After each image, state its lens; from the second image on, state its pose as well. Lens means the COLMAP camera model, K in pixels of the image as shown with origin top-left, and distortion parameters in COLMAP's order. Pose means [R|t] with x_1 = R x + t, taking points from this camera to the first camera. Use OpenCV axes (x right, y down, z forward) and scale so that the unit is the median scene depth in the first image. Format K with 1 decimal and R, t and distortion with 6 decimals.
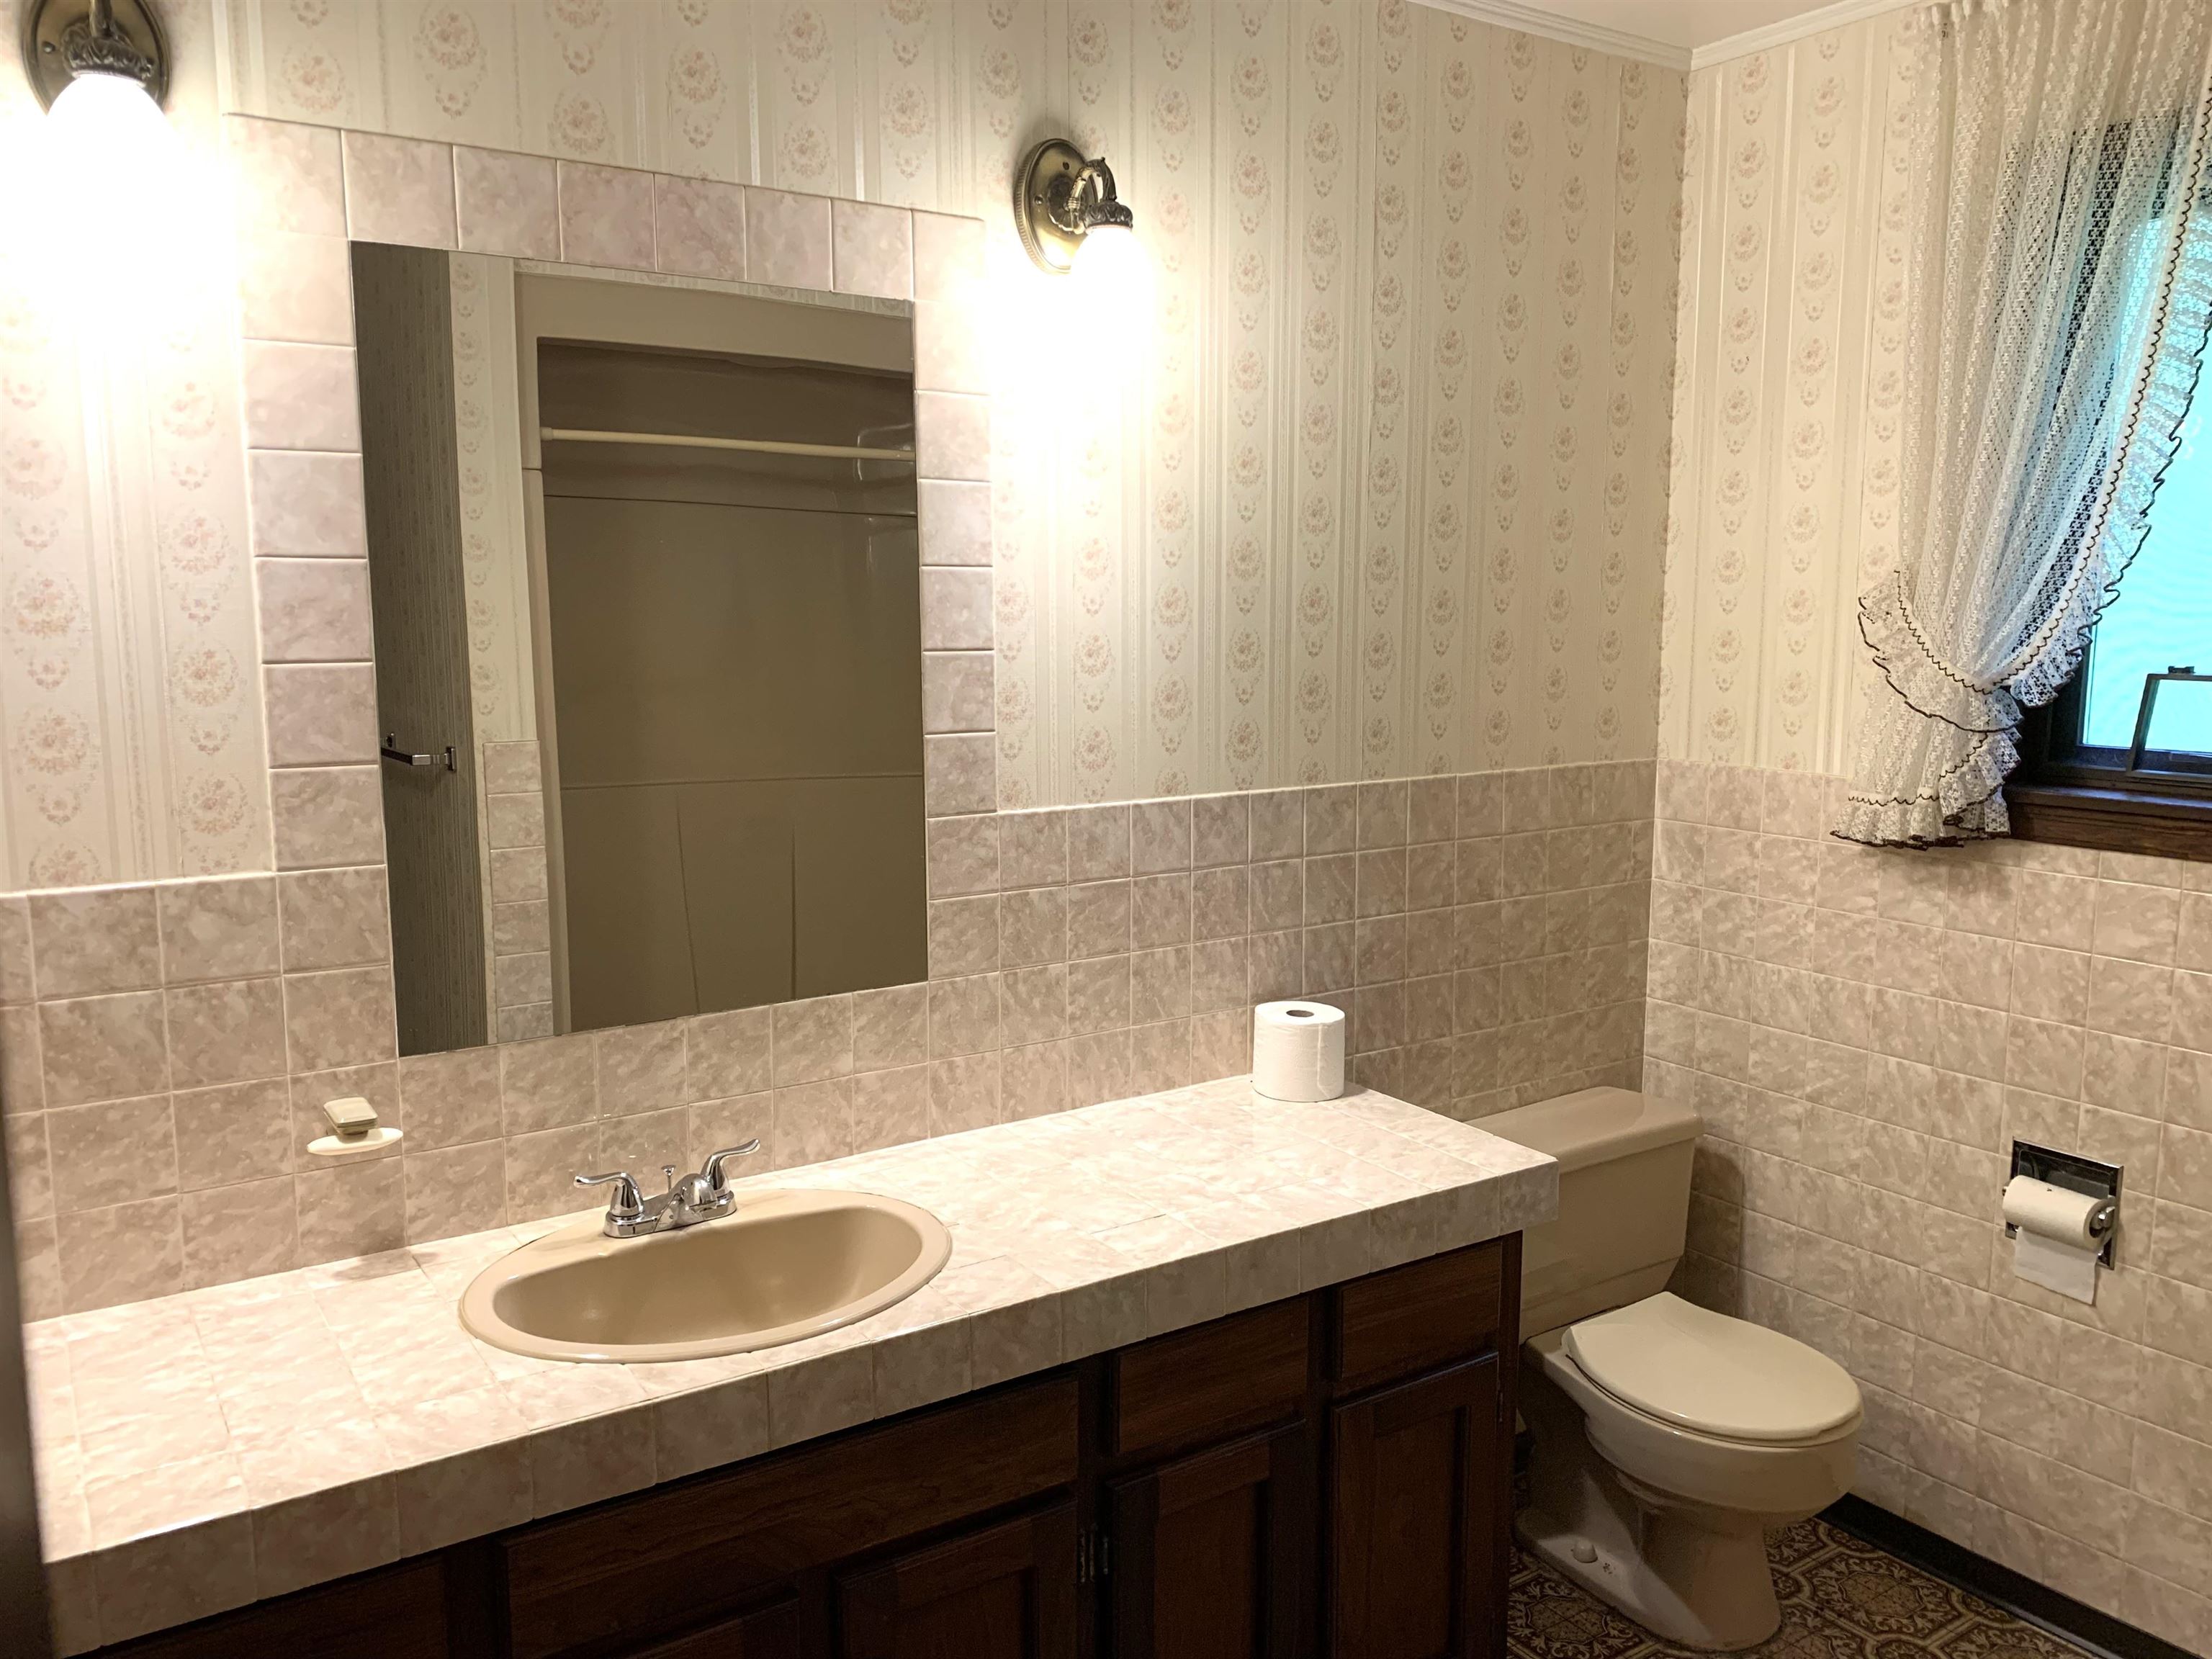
lens RADIAL K [[1678.1, 0, 1112.8], [0, 1678.1, 833.8], [0, 0, 1]] dist [0.037213, -0.041886]
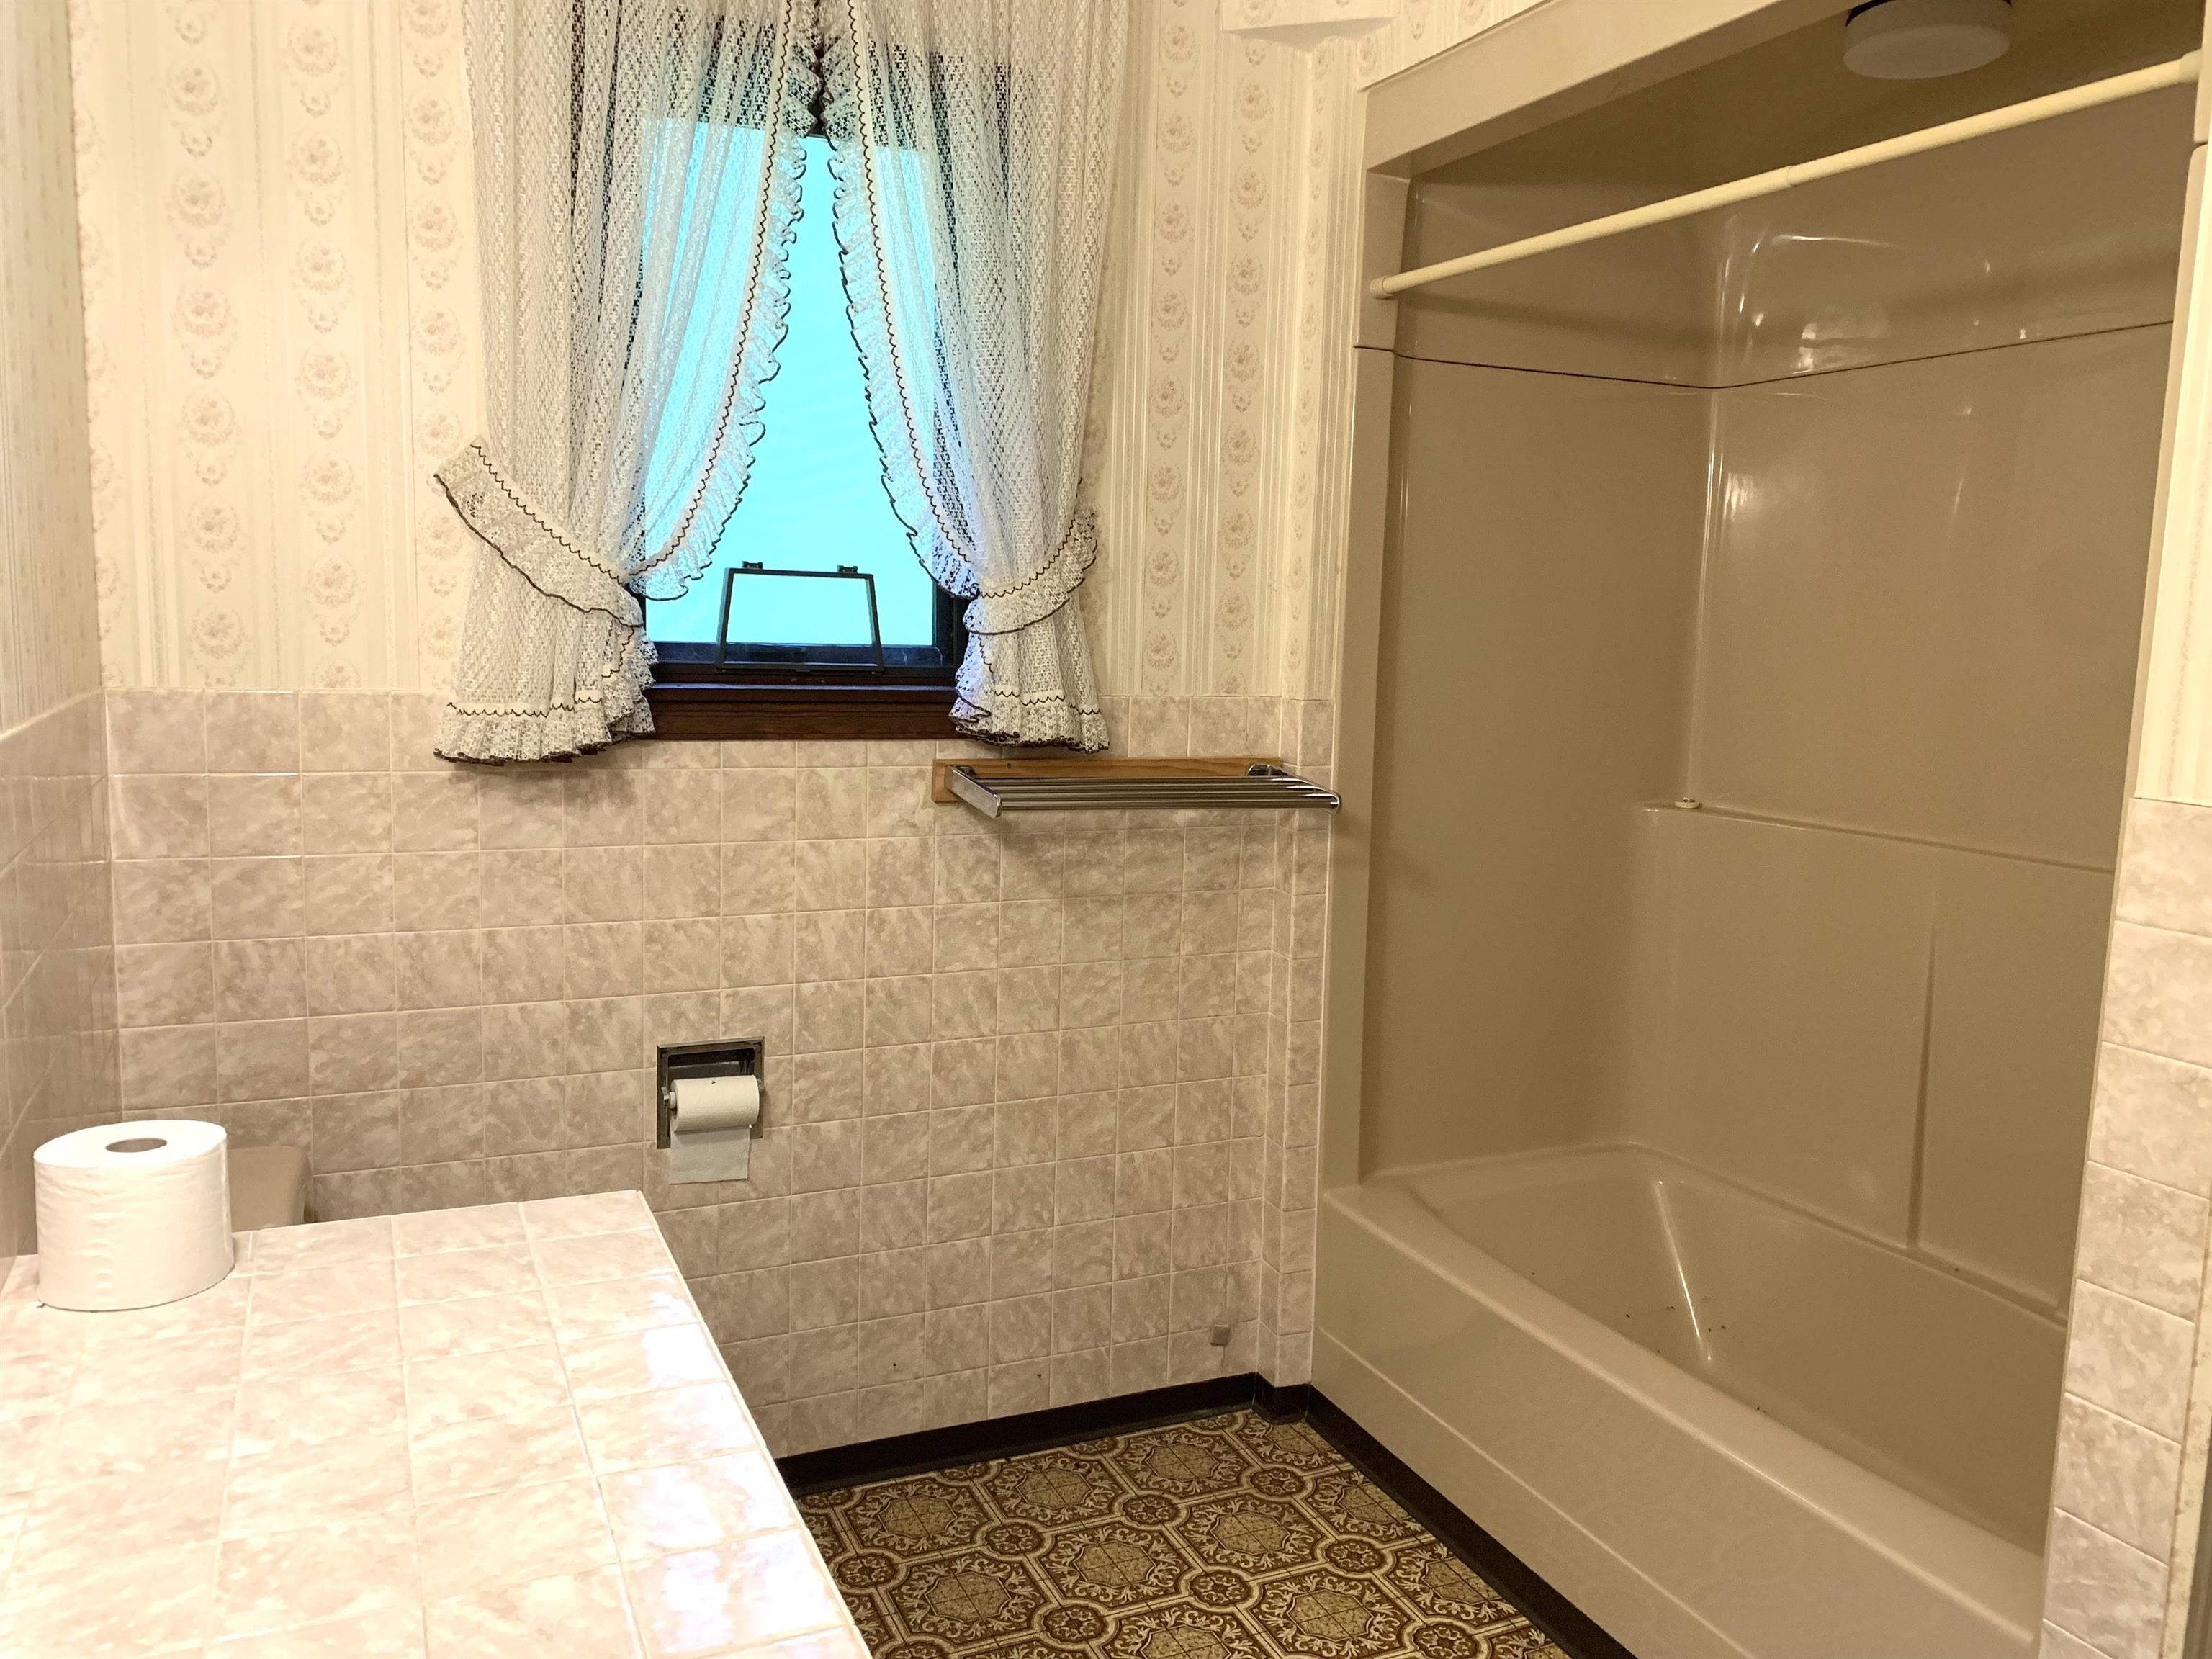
lens RADIAL K [[1678.1, 0, 1110.1], [0, 1678.1, 816.7], [0, 0, 1]] dist [0.037213, -0.041886]
pose [[0.164857, -0.117425, 0.979303, -0.346331], [0.108726, 0.989000, 0.100285, -0.019426], [-0.980307, 0.089943, 0.175811, 0.540002]]
